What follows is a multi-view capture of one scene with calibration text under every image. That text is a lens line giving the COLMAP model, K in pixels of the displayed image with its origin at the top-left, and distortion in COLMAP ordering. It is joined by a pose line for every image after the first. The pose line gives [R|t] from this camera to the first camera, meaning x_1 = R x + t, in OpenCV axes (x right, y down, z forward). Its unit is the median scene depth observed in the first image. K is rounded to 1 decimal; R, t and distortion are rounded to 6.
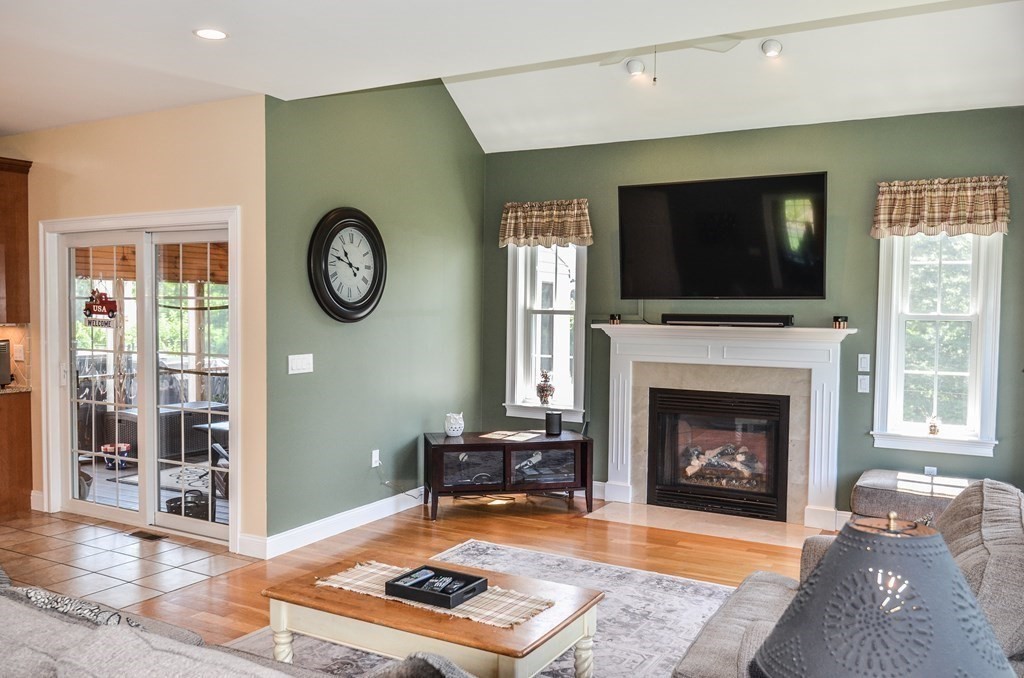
lens RADIAL K [[866.8, 0, 491.5], [0, 866.8, 346.4], [0, 0, 1]] dist [0.020744, -0.051459]
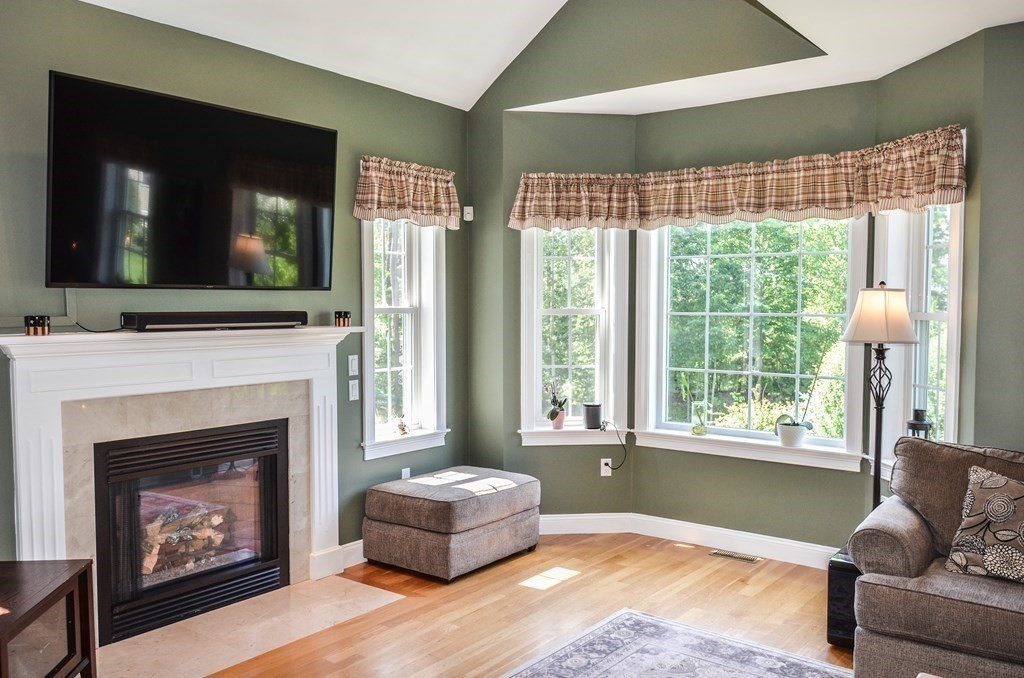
lens RADIAL K [[866.8, 0, 491.5], [0, 866.8, 346.4], [0, 0, 1]] dist [0.020744, -0.051459]
pose [[0.112008, -0.060267, 0.991878, -0.384838], [0.045761, 0.997413, 0.055436, -0.039385], [-0.992653, 0.039180, 0.114476, 0.741102]]
